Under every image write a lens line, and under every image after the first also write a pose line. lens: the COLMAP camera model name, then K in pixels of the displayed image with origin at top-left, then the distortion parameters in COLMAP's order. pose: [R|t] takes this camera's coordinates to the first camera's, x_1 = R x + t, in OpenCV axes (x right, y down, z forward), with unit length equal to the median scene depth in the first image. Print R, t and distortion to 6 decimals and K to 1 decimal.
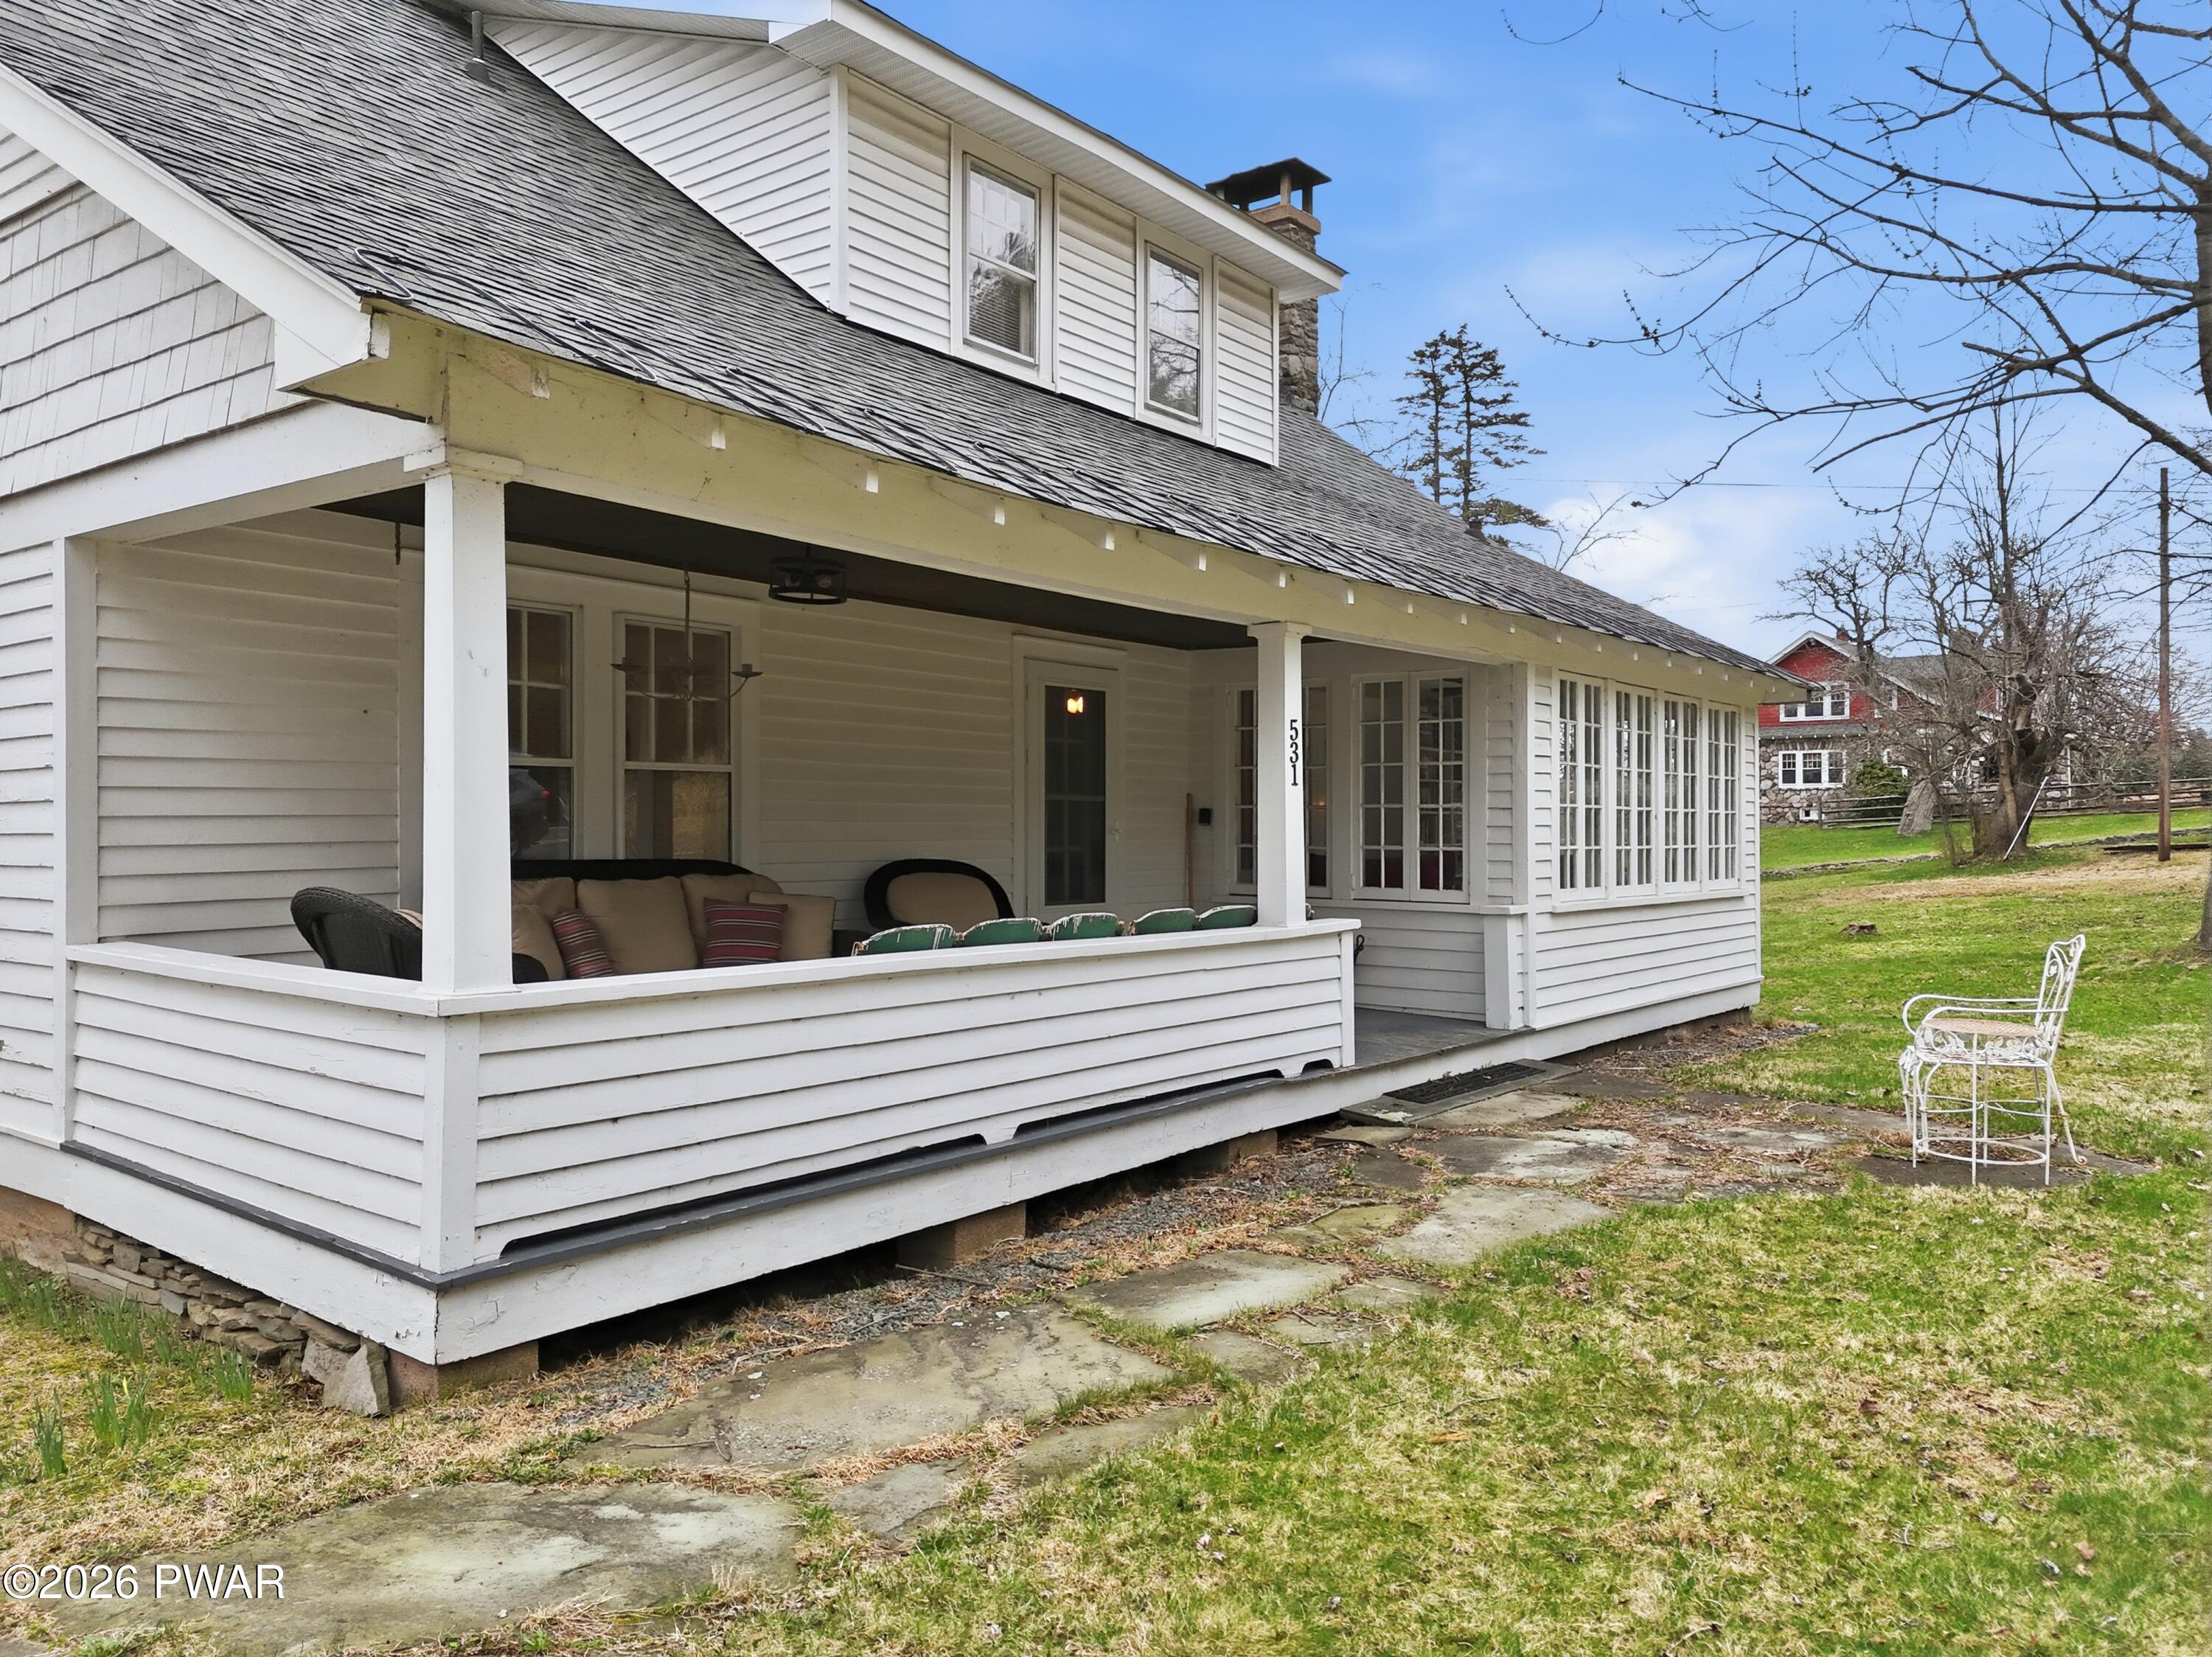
lens RADIAL K [[1614.6, 0, 1112.5], [0, 1614.6, 808.6], [0, 0, 1]] dist [0.115891, -0.132310]
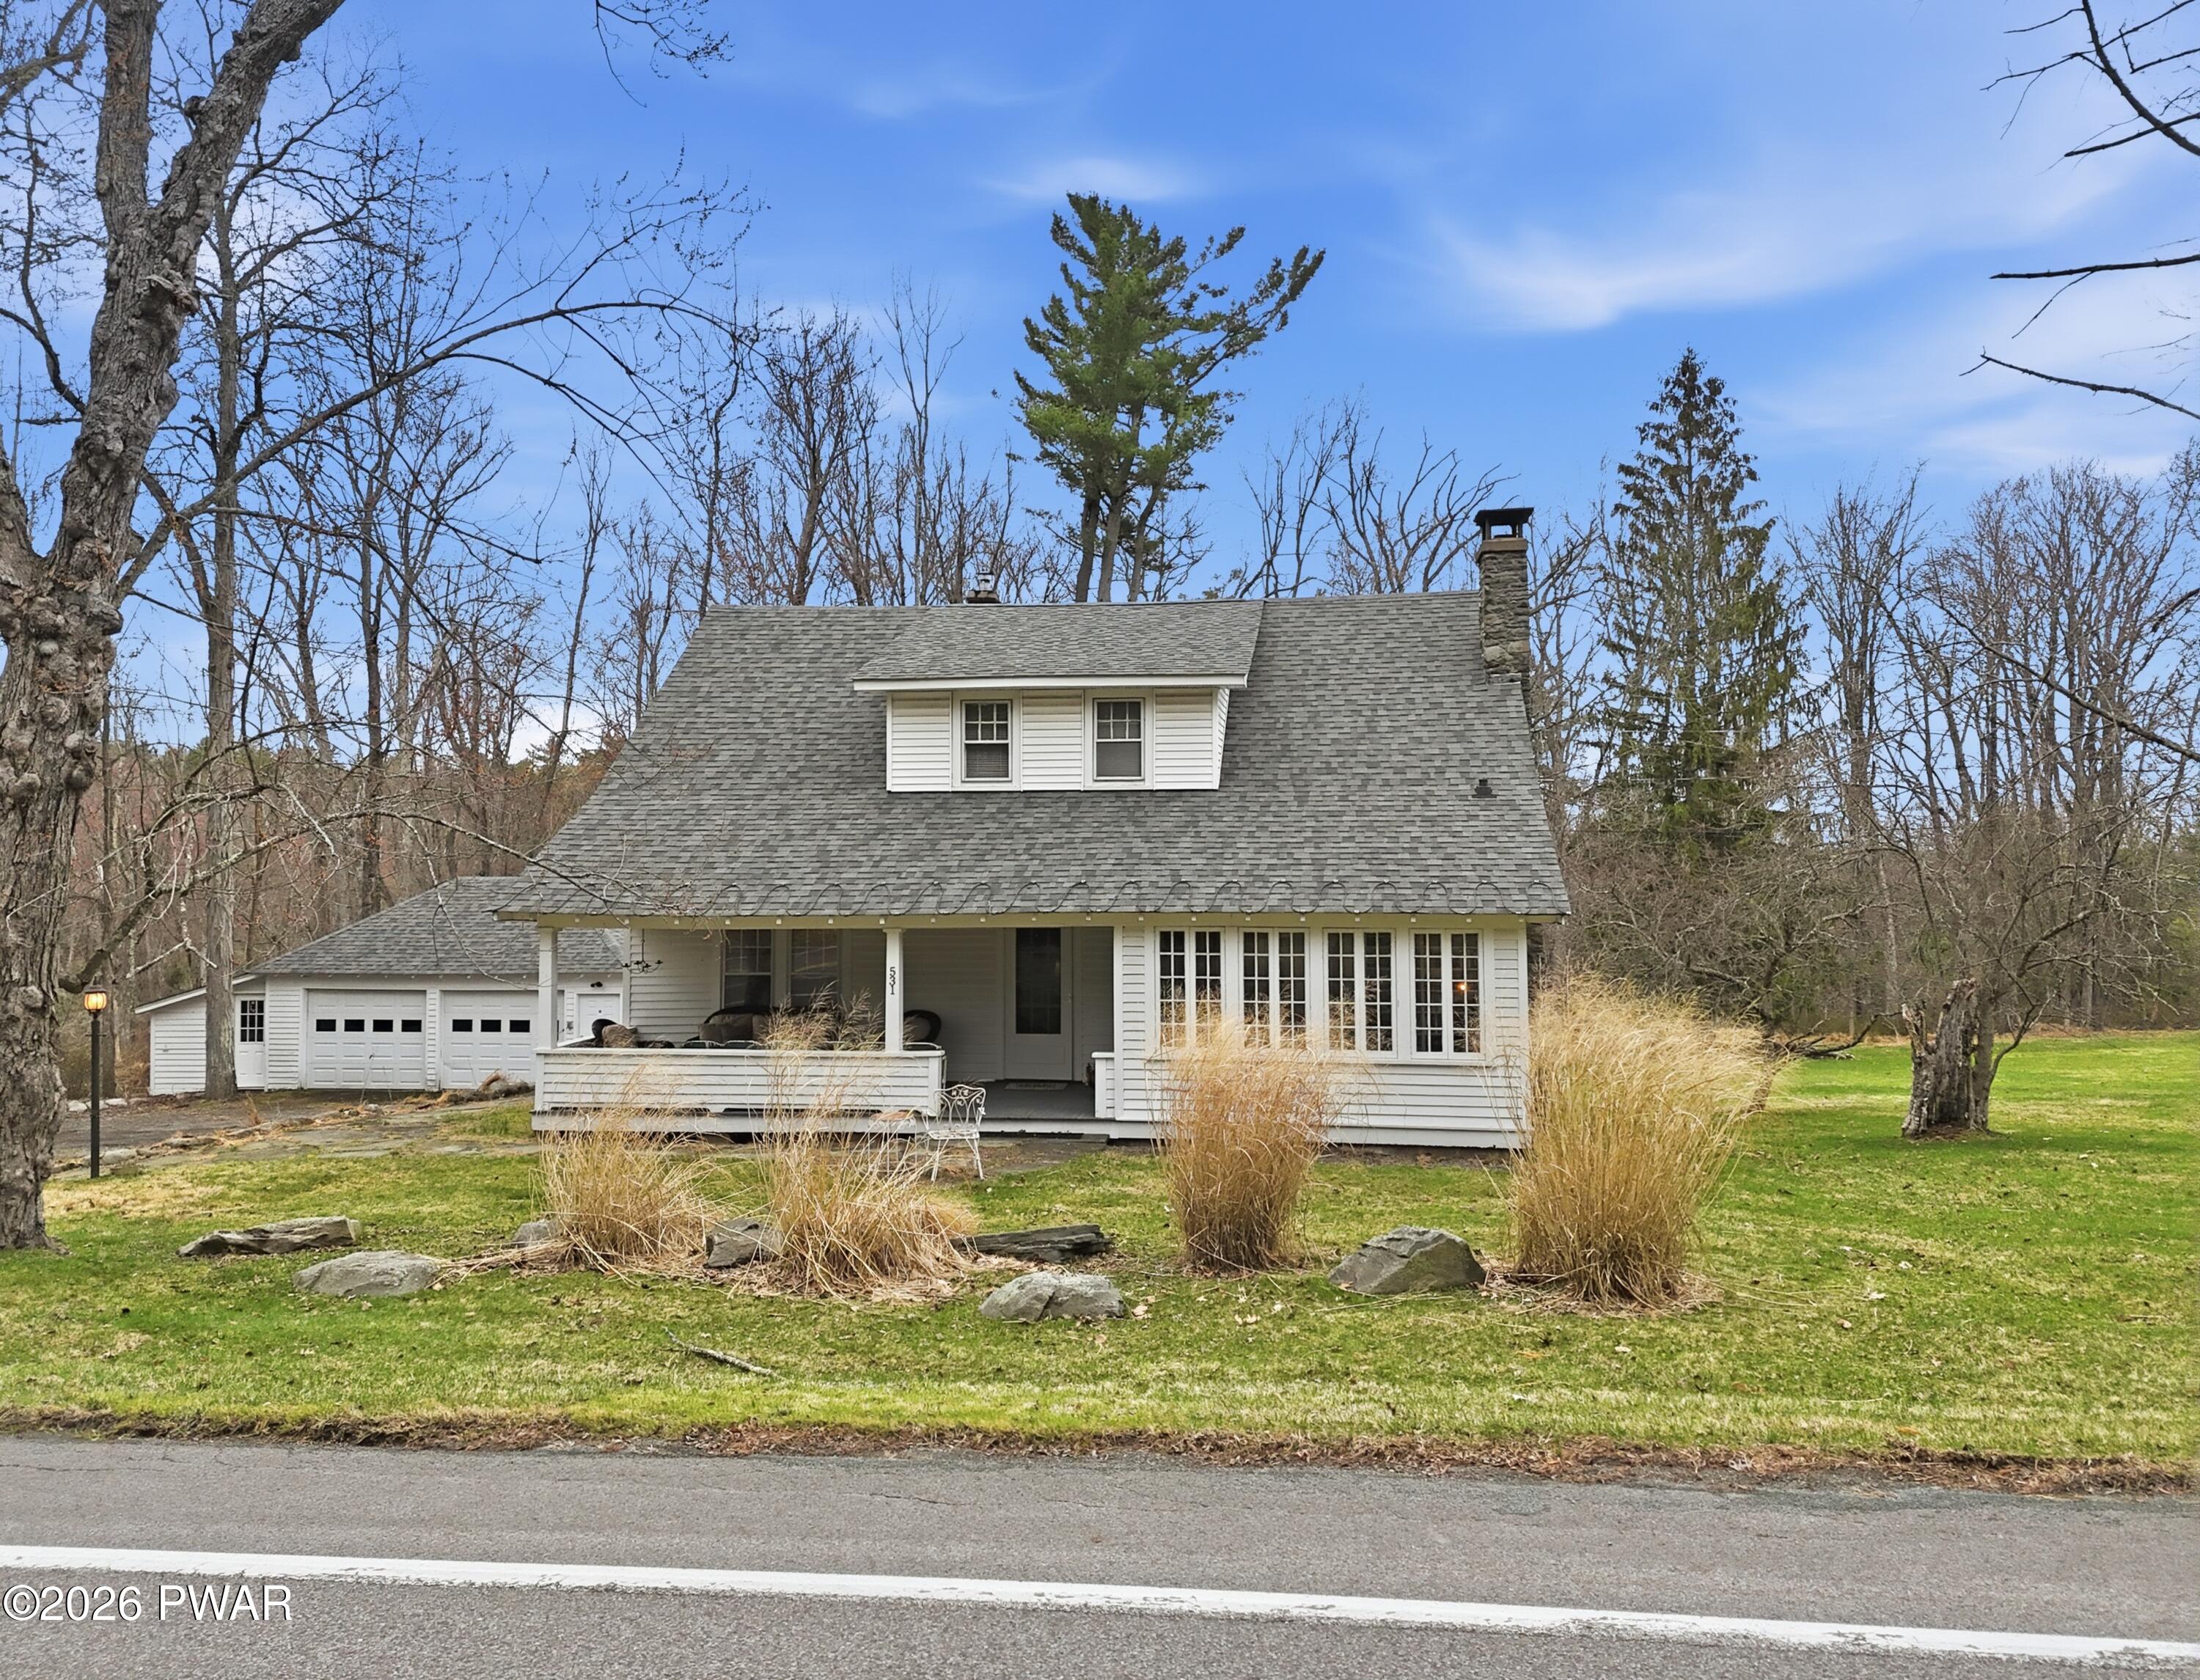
lens RADIAL K [[1565.4, 0, 1101.0], [0, 1565.4, 880.5], [0, 0, 1]] dist [0.055891, 0.000712]
pose [[0.547942, -0.000091, -0.836516, 1.791618], [0.006071, 0.999974, 0.003868, -0.154100], [0.836494, -0.007198, 0.547928, -0.018688]]
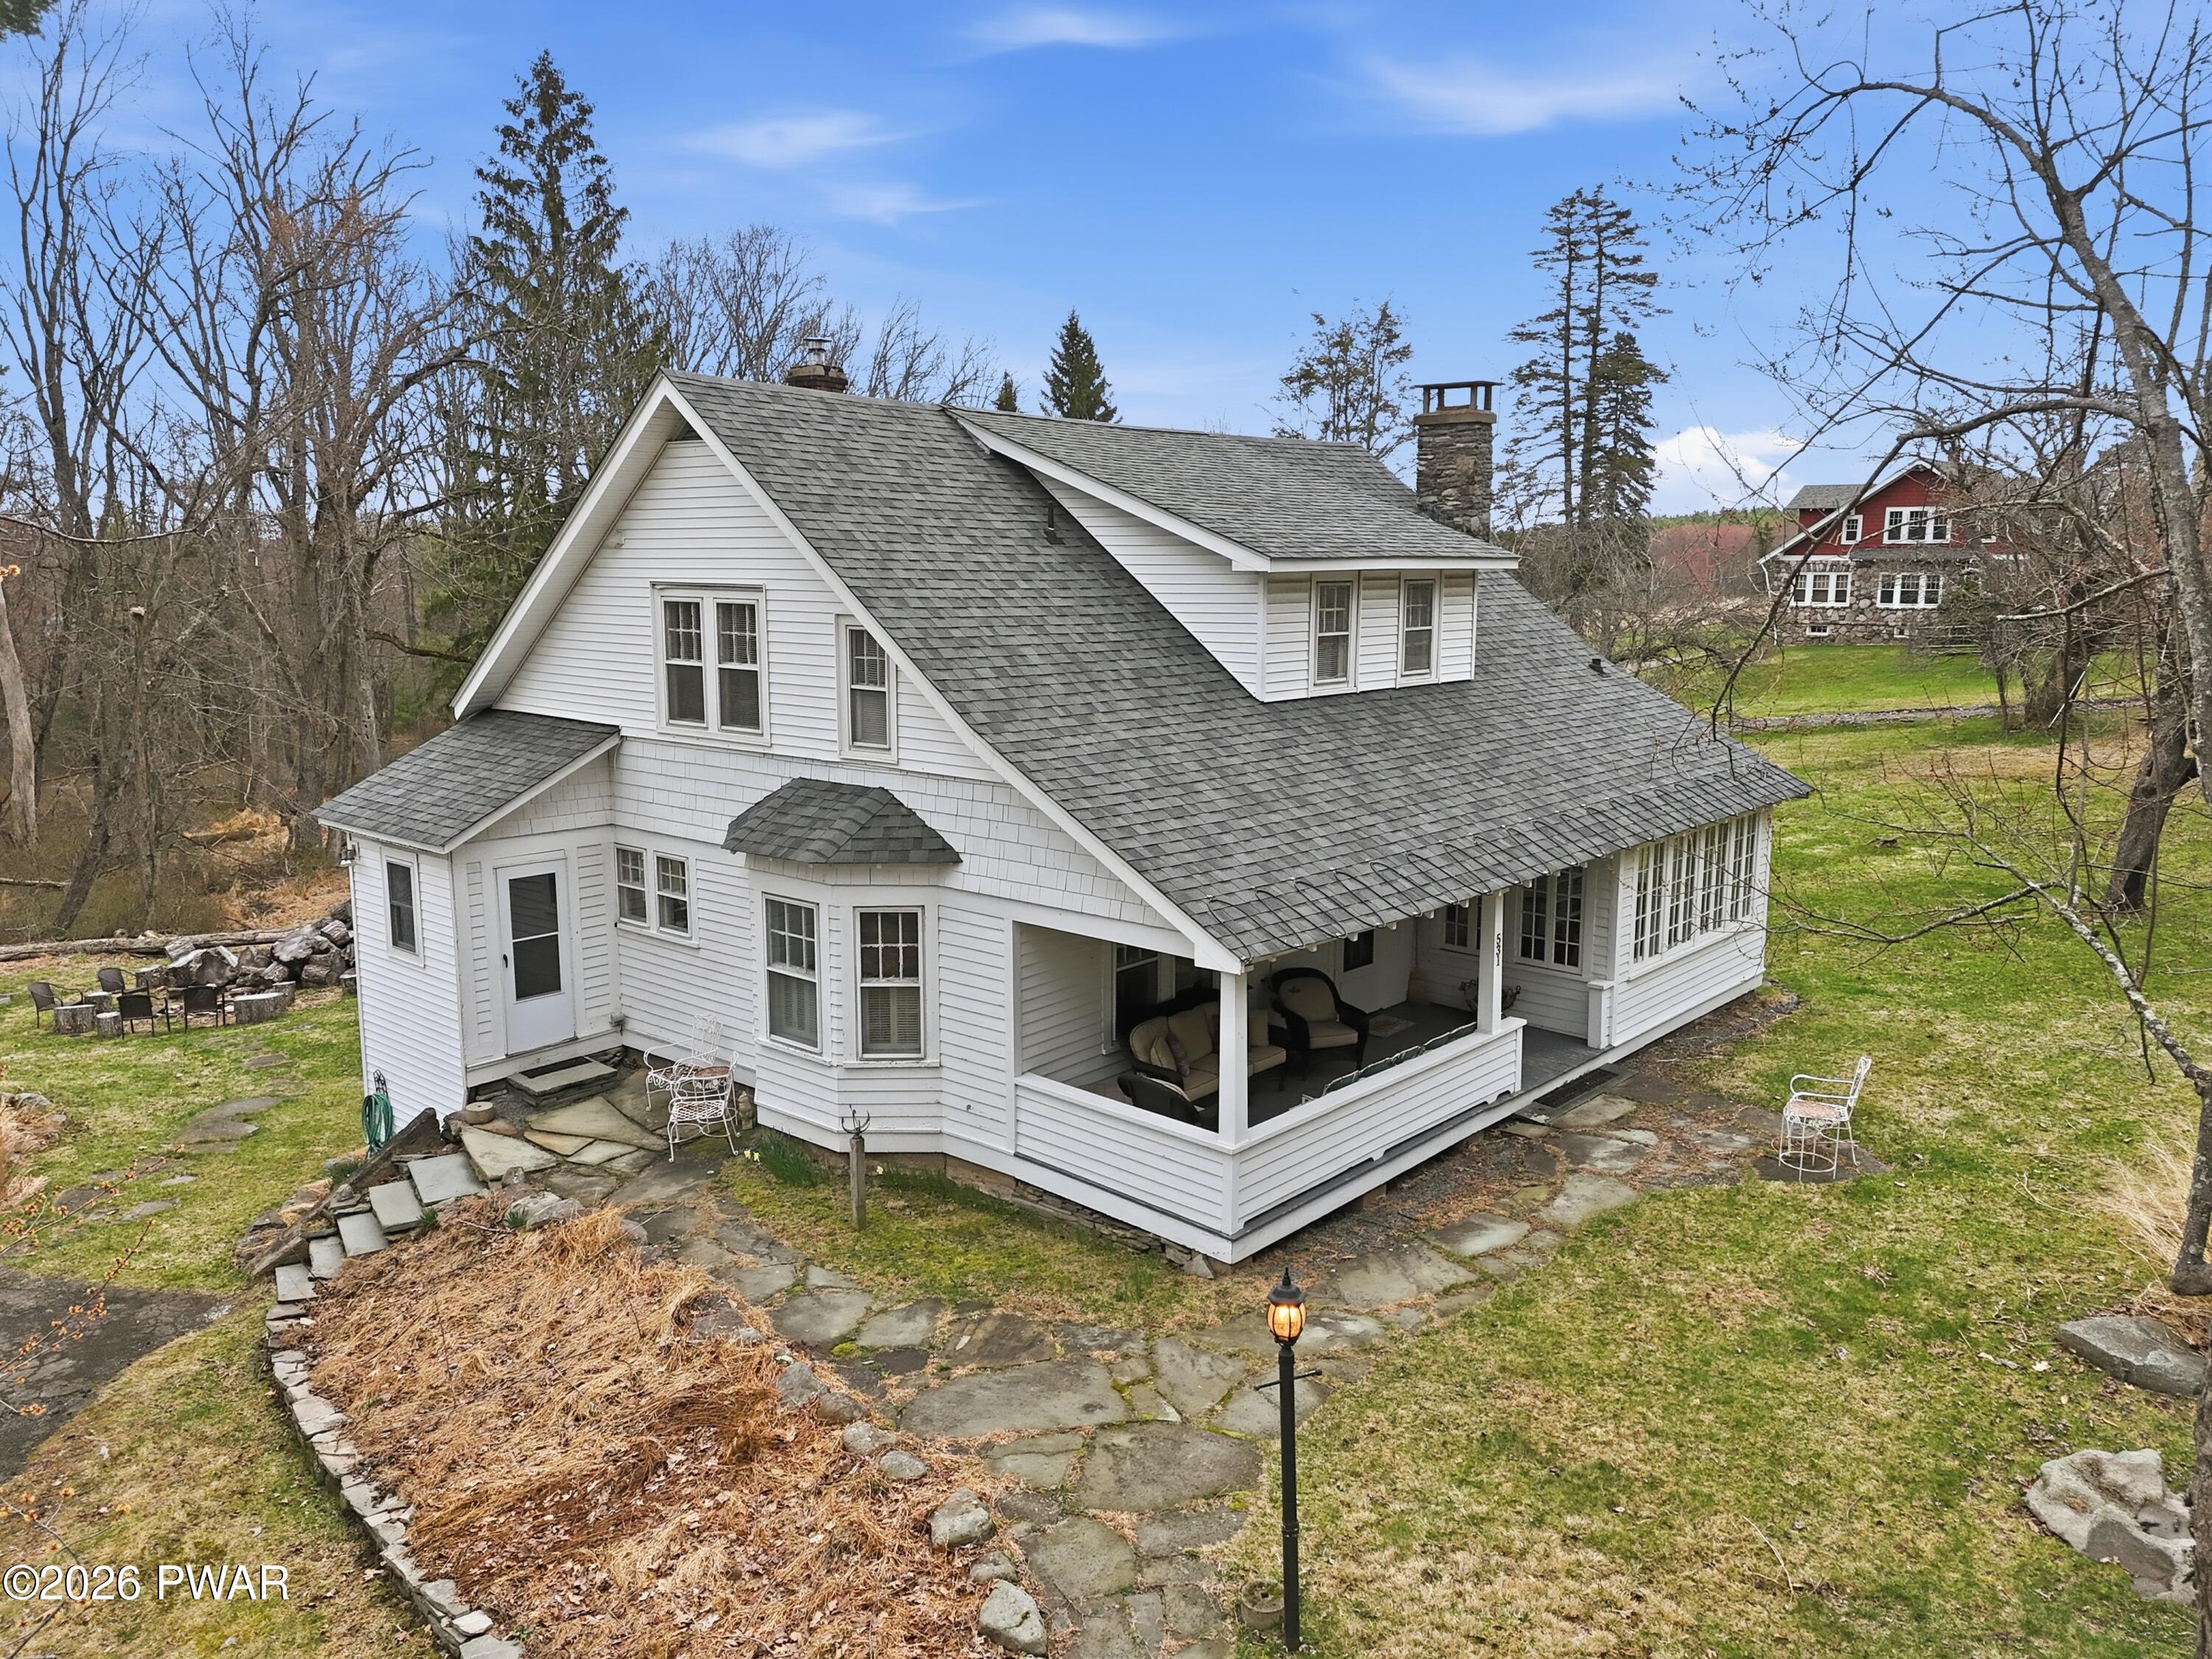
lens RADIAL K [[1602.2, 0, 1108.0], [0, 1602.2, 814.3], [0, 0, 1]] dist [0.081258, -0.099992]
pose [[0.997841, 0.009628, -0.064969, -0.200055], [0.001211, 0.986330, 0.164780, -0.433435], [0.065668, -0.164503, 0.984188, -0.807366]]
